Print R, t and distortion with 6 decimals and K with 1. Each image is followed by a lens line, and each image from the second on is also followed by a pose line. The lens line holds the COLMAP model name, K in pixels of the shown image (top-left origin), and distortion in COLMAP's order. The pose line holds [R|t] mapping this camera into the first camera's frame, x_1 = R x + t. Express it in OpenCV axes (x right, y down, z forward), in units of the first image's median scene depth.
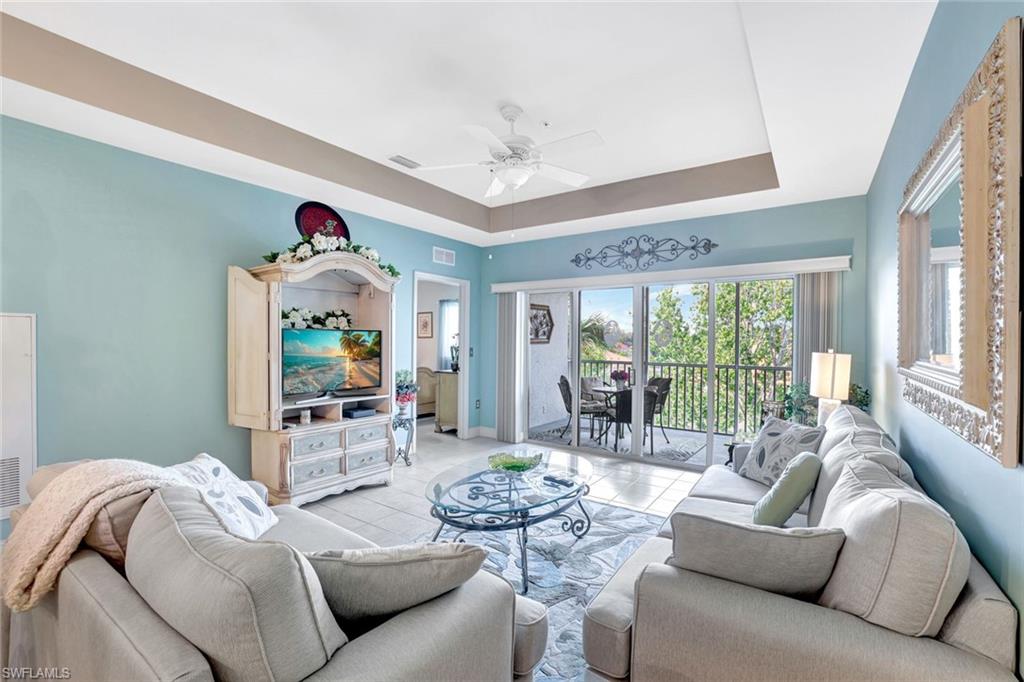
lens RADIAL K [[443.0, 0, 511.3], [0, 443.0, 339.0], [0, 0, 1]] dist [-0.000364, -0.000017]
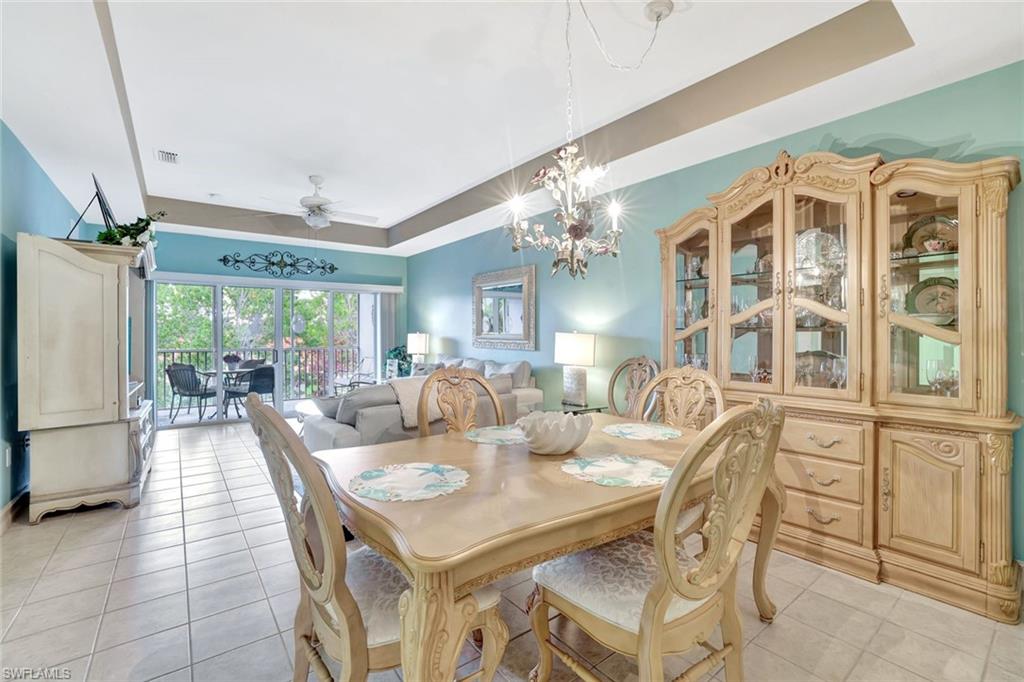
lens RADIAL K [[443.0, 0, 510.8], [0, 443.0, 336.8], [0, 0, 1]] dist [-0.000364, -0.000017]
pose [[0.319262, -0.012004, 0.947591, -0.786966], [0.015143, 0.999857, 0.007564, 0.029323], [-0.947546, 0.011935, 0.319398, -0.095524]]
